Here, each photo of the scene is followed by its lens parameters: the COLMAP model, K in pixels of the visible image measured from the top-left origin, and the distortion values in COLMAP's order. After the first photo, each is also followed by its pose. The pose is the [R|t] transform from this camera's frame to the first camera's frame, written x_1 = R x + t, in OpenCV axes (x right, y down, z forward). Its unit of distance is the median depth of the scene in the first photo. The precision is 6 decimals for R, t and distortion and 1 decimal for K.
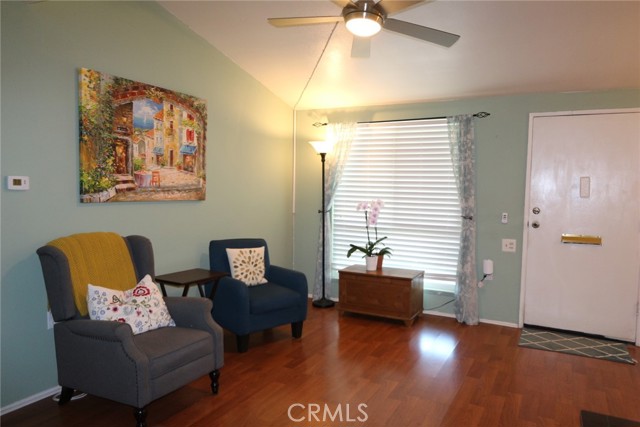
lens RADIAL K [[462.8, 0, 322.6], [0, 462.8, 222.6], [0, 0, 1]] dist [-0.005333, 0.000764]
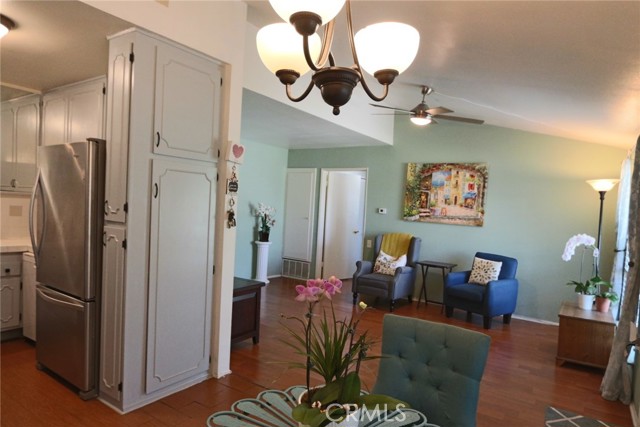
lens RADIAL K [[395.1, 0, 323.7], [0, 395.1, 222.4], [0, 0, 1]] dist [-0.015692, 0.001160]
pose [[-0.108608, 0.020714, -0.993869, 1.282160], [-0.136106, 0.990058, 0.035508, -0.040914], [0.984723, 0.139128, -0.104709, 0.686028]]
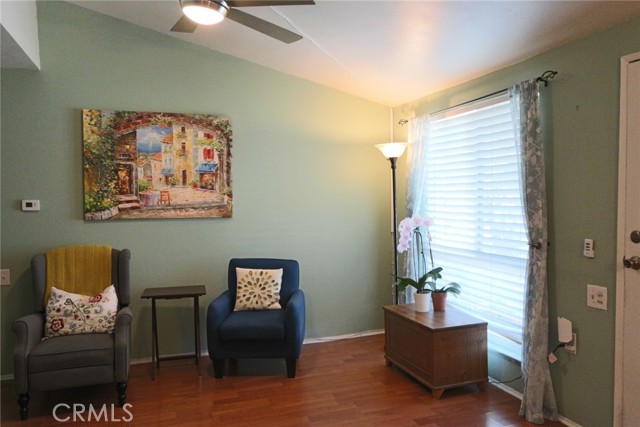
lens RADIAL K [[509.9, 0, 321.5], [0, 509.9, 226.3], [0, 0, 1]] dist [-0.008665, 0.001418]
pose [[0.726214, 0.011810, -0.687367, 0.713793], [-0.029407, 0.999471, -0.013898, -0.022458], [0.686839, 0.030306, 0.726178, 0.387604]]
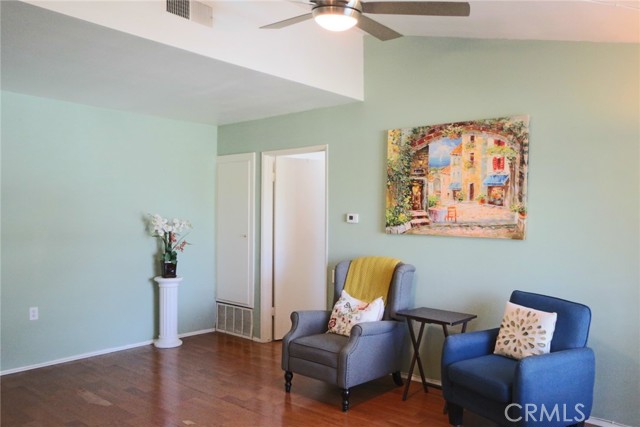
lens RADIAL K [[509.9, 0, 321.5], [0, 509.9, 226.3], [0, 0, 1]] dist [-0.008665, 0.001418]
pose [[-0.232939, 0.005578, -0.972475, 0.772313], [-0.090334, 0.995536, 0.027348, -0.072247], [0.968287, 0.094218, -0.231395, 0.975929]]
